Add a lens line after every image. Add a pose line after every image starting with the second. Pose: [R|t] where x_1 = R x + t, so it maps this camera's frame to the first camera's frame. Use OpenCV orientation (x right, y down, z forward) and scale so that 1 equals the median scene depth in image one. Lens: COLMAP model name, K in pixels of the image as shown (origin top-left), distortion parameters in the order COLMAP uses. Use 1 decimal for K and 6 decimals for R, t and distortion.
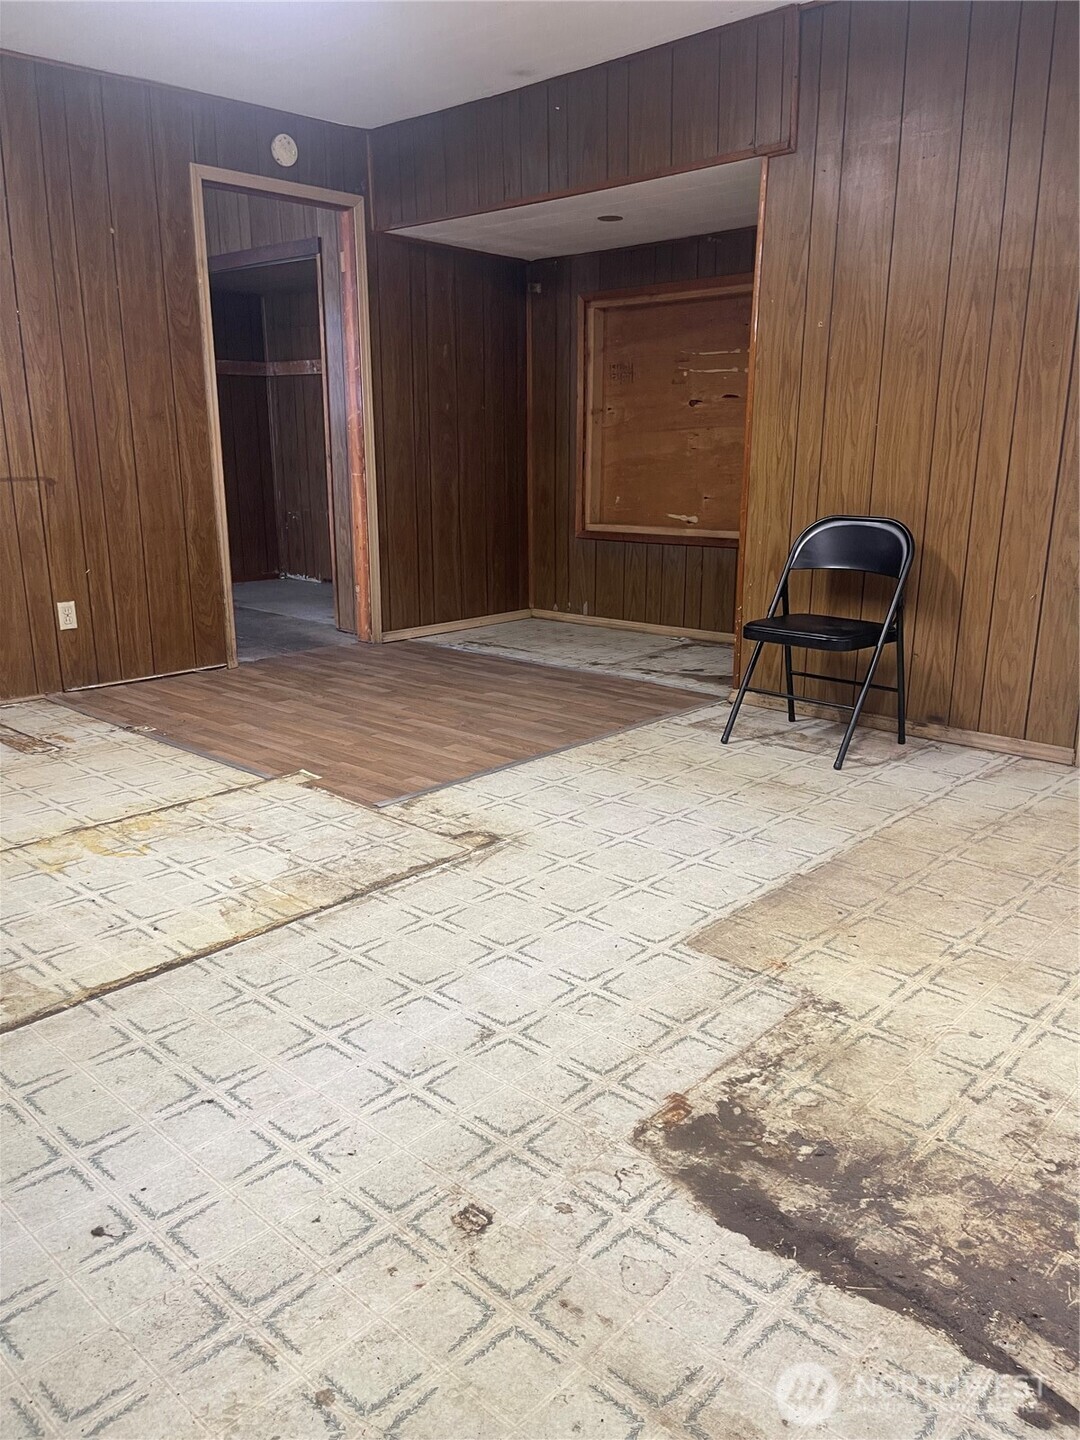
lens RADIAL K [[1084.6, 0, 533.0], [0, 1084.6, 720.1], [0, 0, 1]] dist [0.029752, -0.023056]
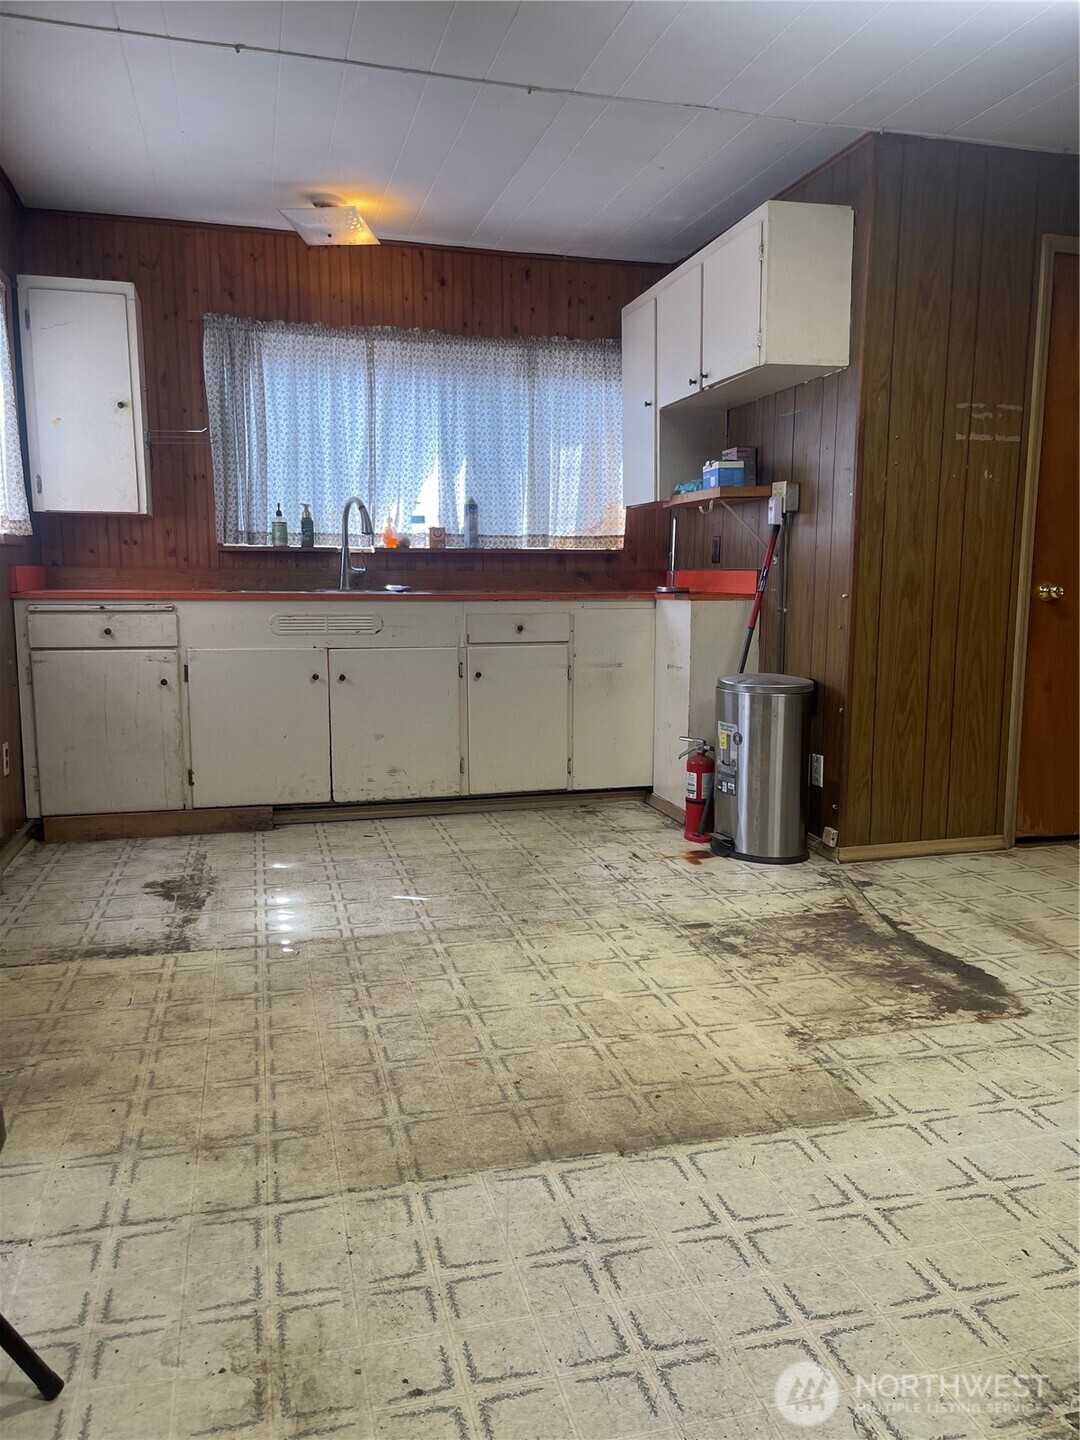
lens RADIAL K [[1084.6, 0, 539.6], [0, 1084.6, 730.3], [0, 0, 1]] dist [0.029752, -0.023056]
pose [[-0.846313, -0.074190, 0.527494, -0.065275], [0.136983, 0.926640, 0.350105, -0.386896], [-0.514772, 0.368557, -0.774065, 1.553059]]
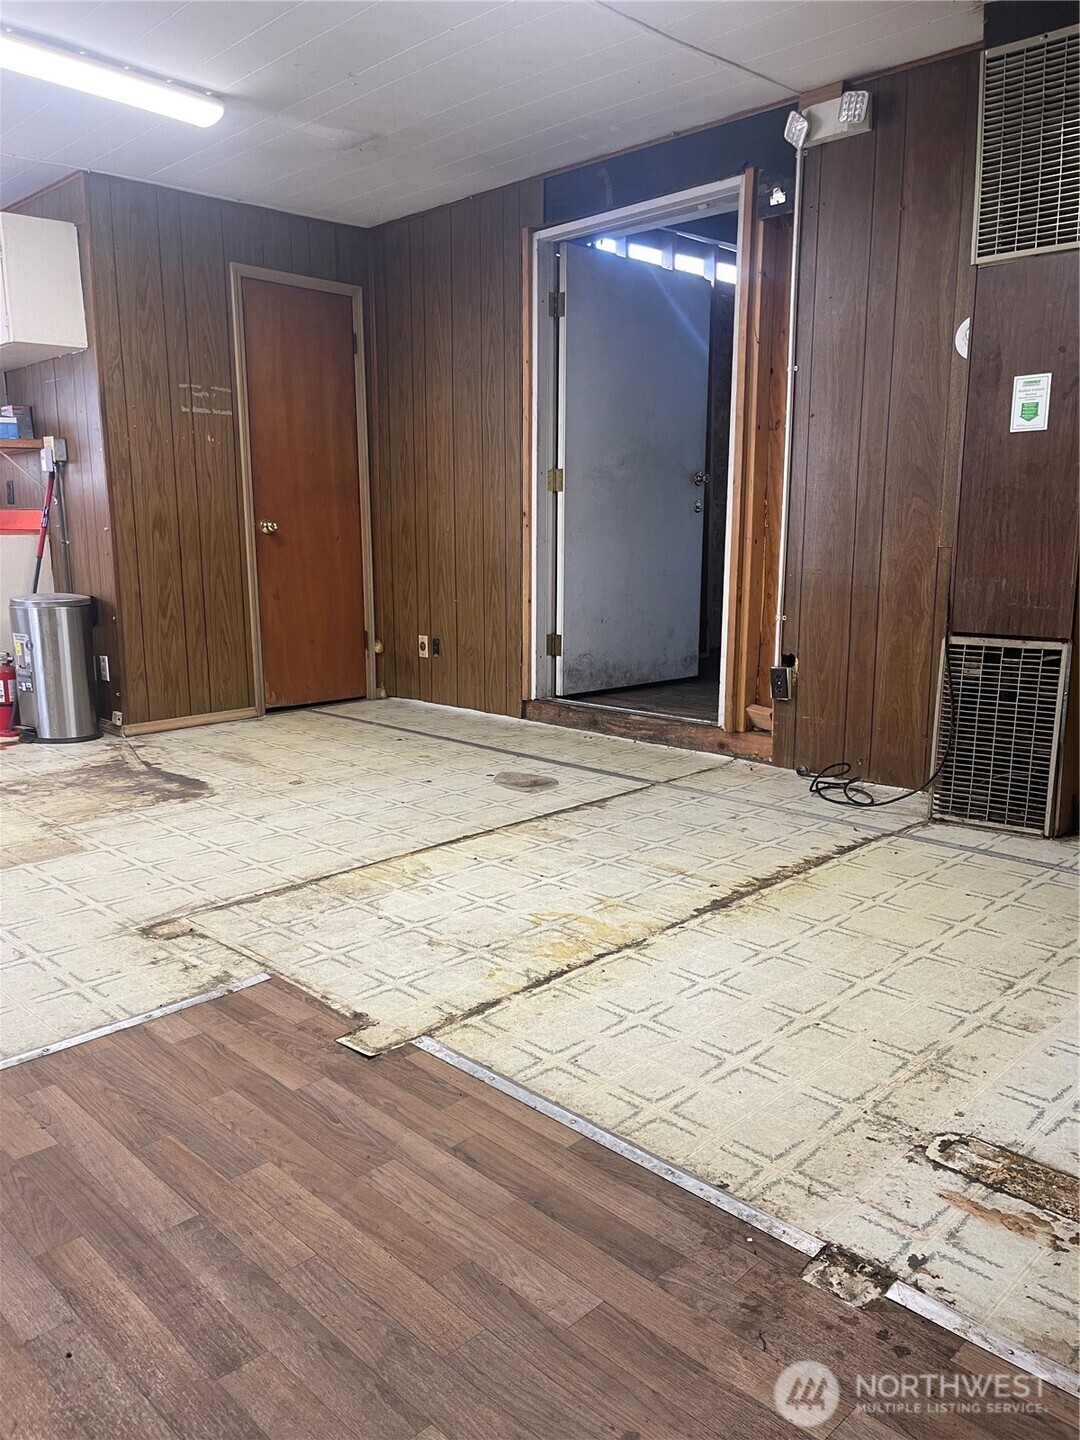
lens RADIAL K [[1084.6, 0, 545.8], [0, 1084.6, 726.0], [0, 0, 1]] dist [0.029752, -0.023056]
pose [[-0.999617, -0.001371, 0.027624, -0.437816], [0.010495, 0.905270, 0.424708, -0.470194], [-0.025590, 0.424835, -0.904909, 1.973992]]
